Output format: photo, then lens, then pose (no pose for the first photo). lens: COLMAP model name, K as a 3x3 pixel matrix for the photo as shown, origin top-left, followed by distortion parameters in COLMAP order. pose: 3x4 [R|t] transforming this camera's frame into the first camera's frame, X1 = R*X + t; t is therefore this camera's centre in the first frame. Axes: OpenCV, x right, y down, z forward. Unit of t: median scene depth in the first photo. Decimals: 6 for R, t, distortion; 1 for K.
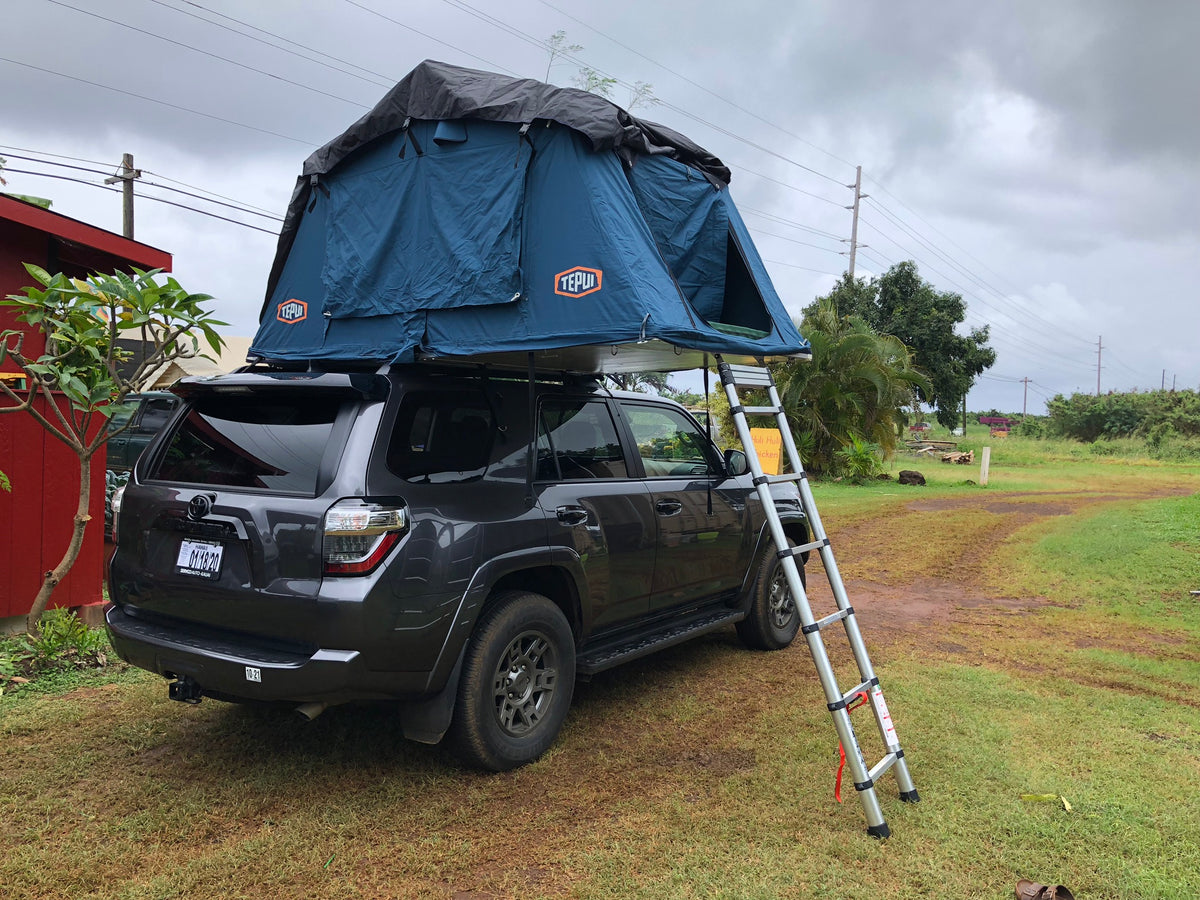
lens RADIAL K [[1037.1, 0, 600.0], [0, 1037.1, 450.0], [0, 0, 1]] dist [0.000597, -0.003235]
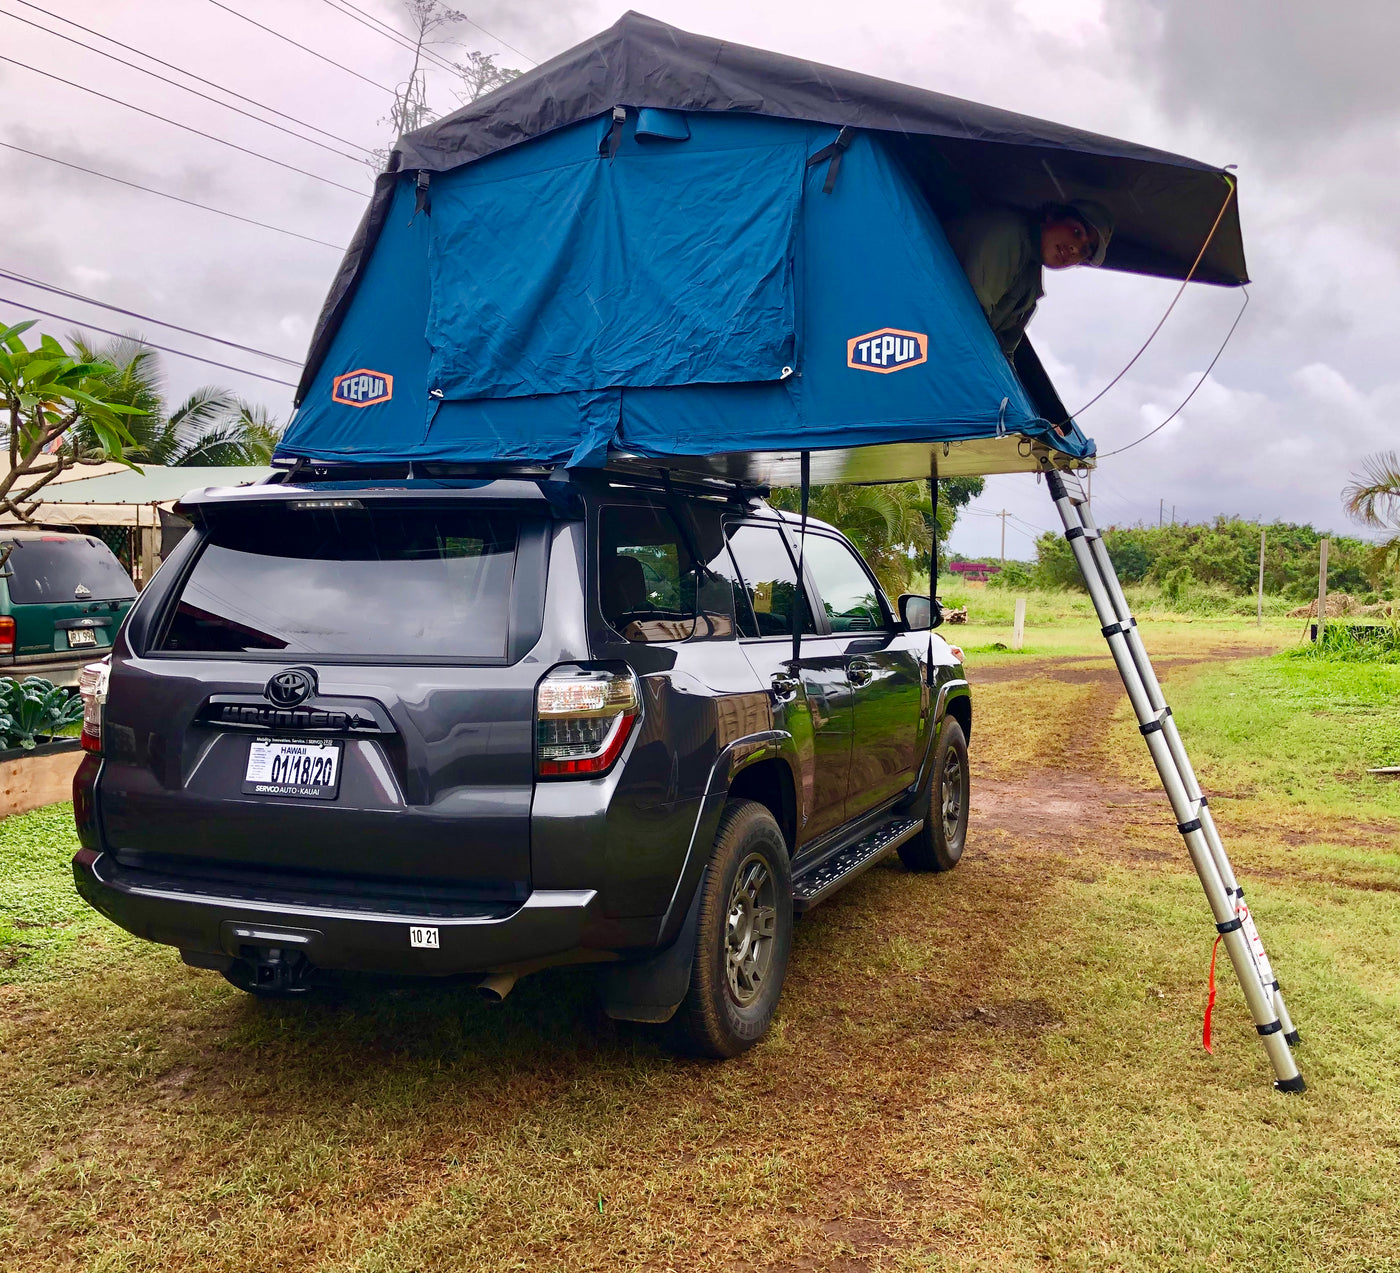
lens RADIAL K [[1474.3, 0, 773.2], [0, 1474.3, 632.6], [0, 0, 1]] dist [0.070892, -0.176604]
pose [[0.969730, -0.020271, 0.243338, -0.315852], [0.017110, 0.999740, 0.015100, 0.012188], [-0.243581, -0.010479, 0.969824, 0.037377]]
